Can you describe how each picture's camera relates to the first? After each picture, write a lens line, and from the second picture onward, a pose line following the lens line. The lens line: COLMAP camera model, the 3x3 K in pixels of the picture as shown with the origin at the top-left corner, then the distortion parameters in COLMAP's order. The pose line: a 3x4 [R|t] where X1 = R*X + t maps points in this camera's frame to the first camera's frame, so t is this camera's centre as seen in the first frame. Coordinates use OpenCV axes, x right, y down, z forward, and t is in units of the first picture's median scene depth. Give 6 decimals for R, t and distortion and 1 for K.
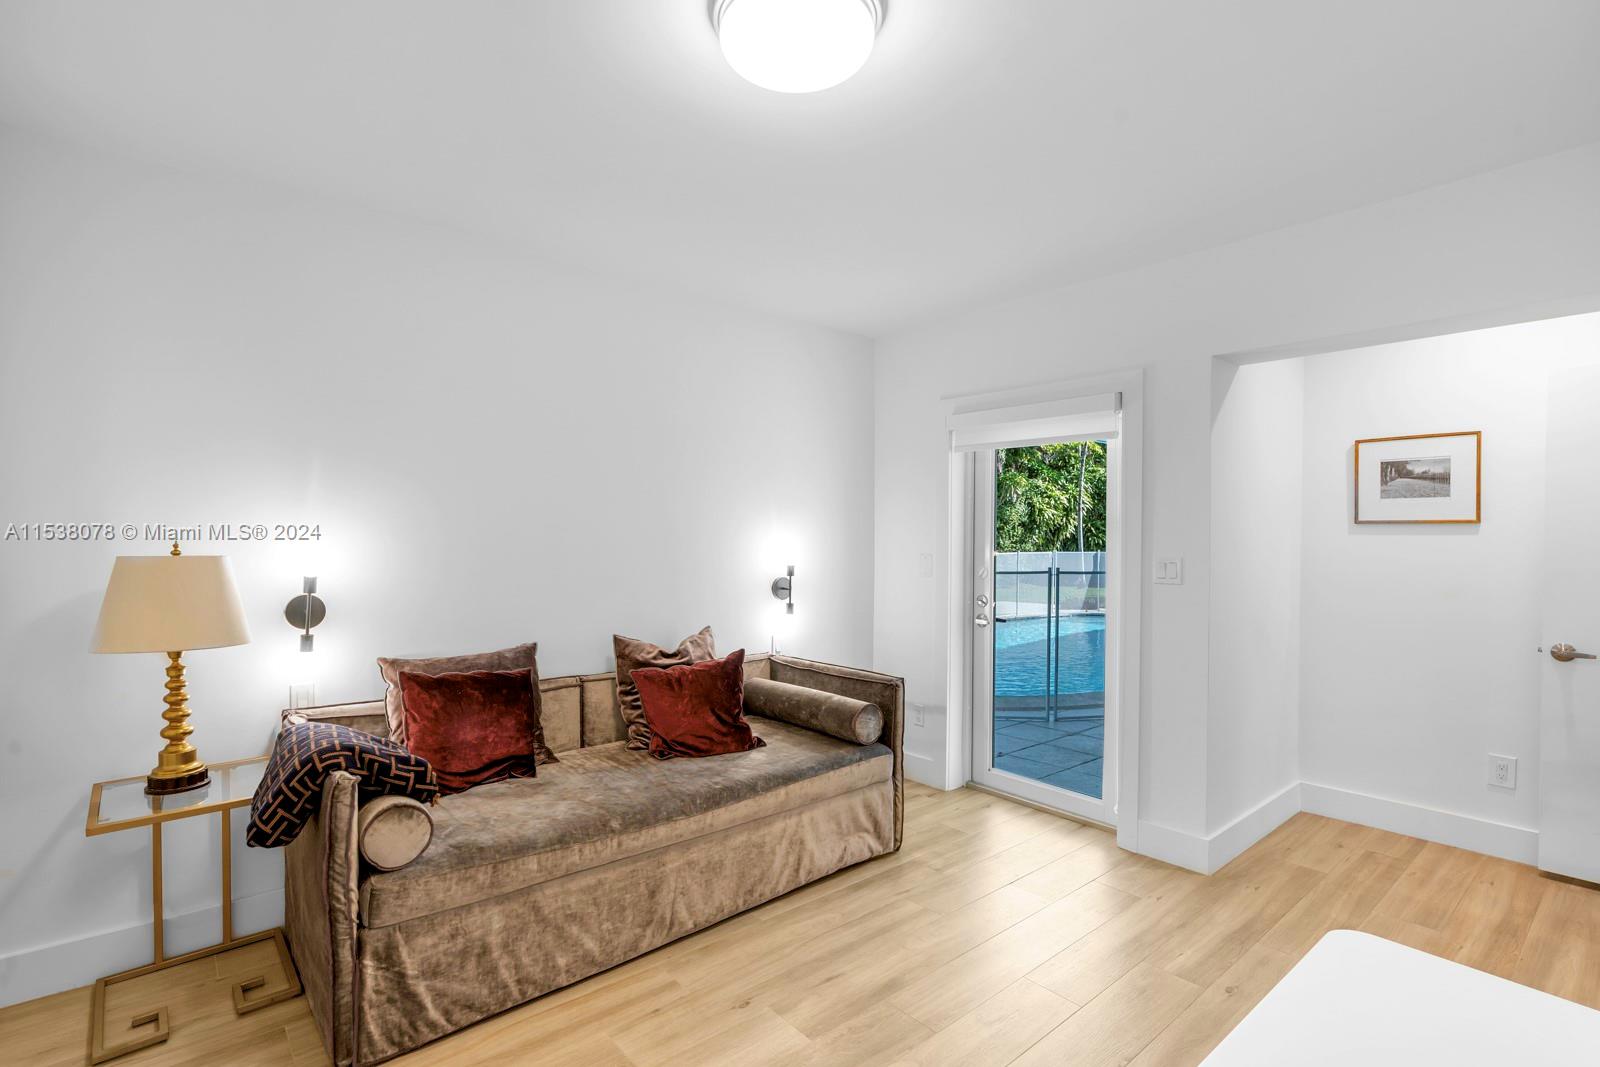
lens RADIAL K [[725.3, 0, 798.5], [0, 725.3, 534.3], [0, 0, 1]] dist [-0.005630, 0.002937]
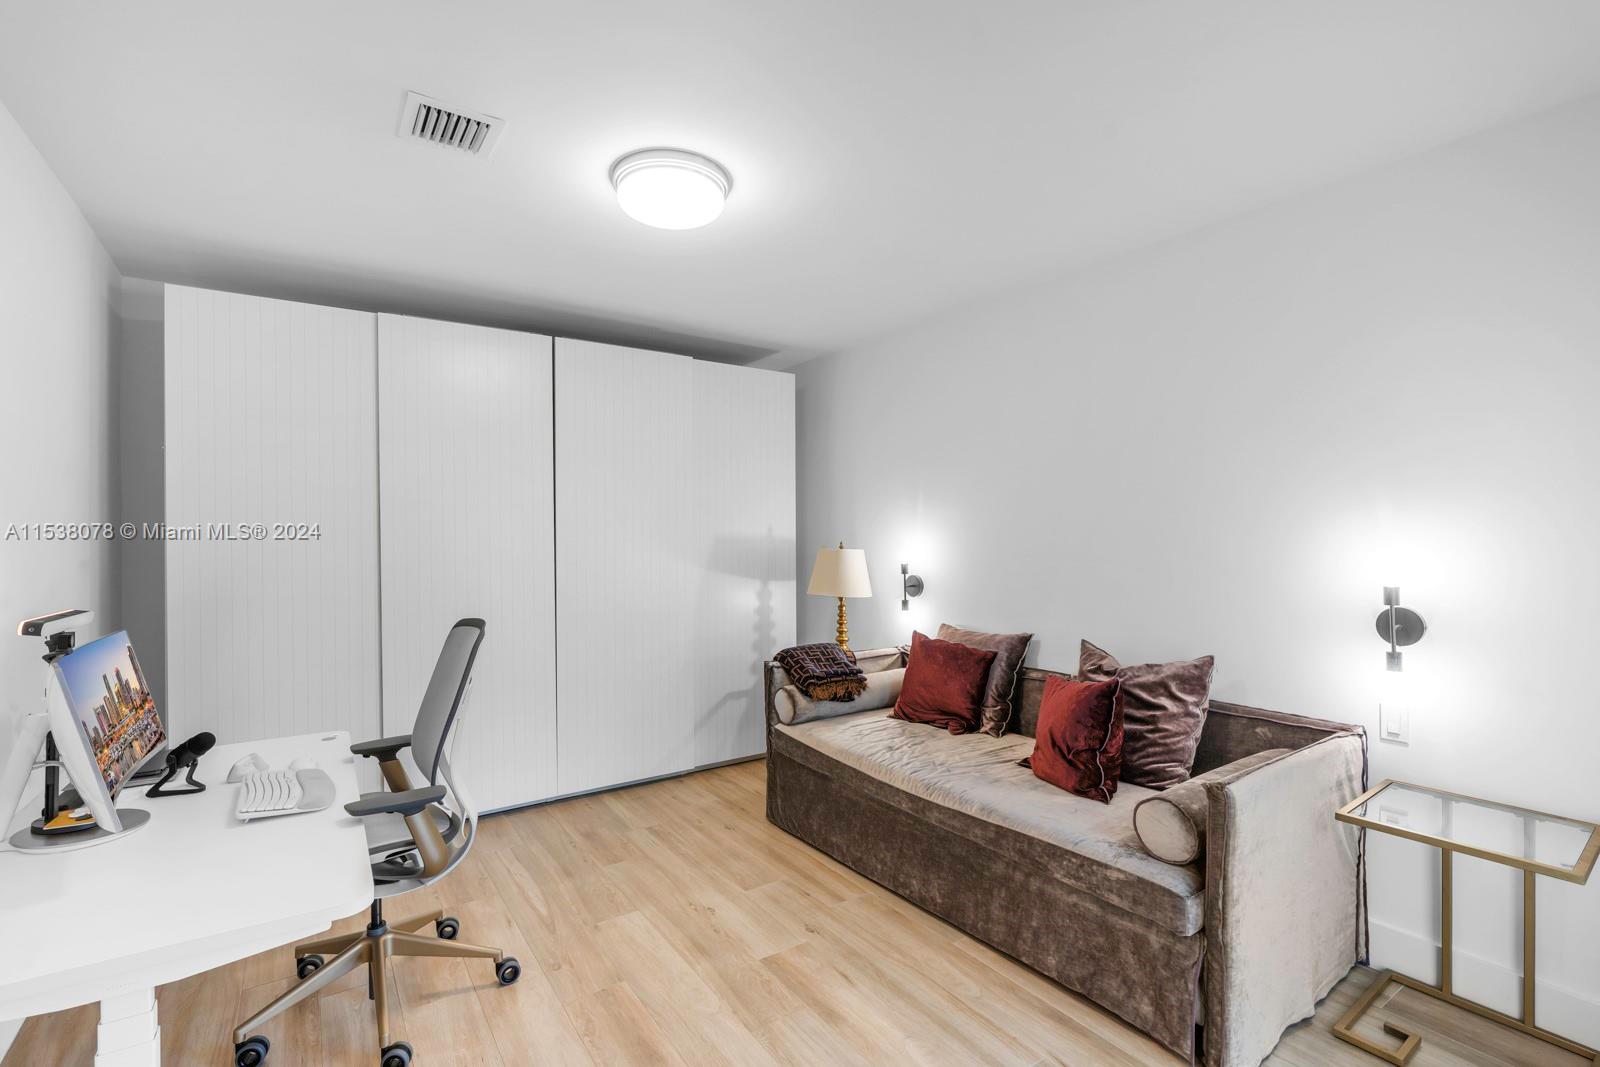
lens RADIAL K [[725.3, 0, 798.3], [0, 725.3, 543.1], [0, 0, 1]] dist [-0.005630, 0.002937]
pose [[-0.089277, -0.008382, -0.995972, 0.835827], [-0.004616, 0.999957, -0.008002, 0.024803], [0.995996, 0.003883, -0.089312, 0.822024]]
